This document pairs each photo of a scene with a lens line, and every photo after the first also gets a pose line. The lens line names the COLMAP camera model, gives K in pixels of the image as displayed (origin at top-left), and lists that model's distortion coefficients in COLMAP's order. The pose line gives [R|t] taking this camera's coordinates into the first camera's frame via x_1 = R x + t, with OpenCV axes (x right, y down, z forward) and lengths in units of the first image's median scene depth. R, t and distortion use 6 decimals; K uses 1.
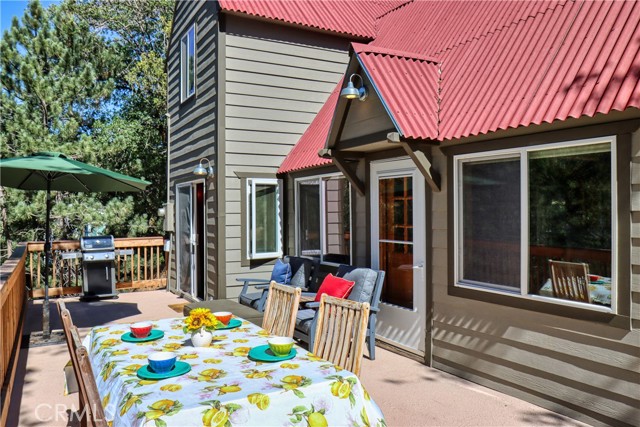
lens RADIAL K [[517.8, 0, 307.0], [0, 517.8, 213.3], [0, 0, 1]] dist [-0.067848, 0.000503]
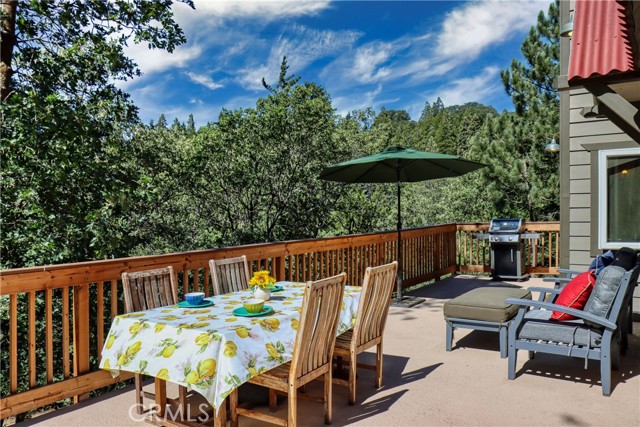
lens RADIAL K [[517.8, 0, 307.0], [0, 517.8, 213.3], [0, 0, 1]] dist [-0.067848, 0.000503]
pose [[0.466074, 0.015263, -0.884614, 0.314231], [0.007031, 0.999756, 0.020954, 0.009707], [0.884718, -0.015986, 0.465853, 0.175662]]
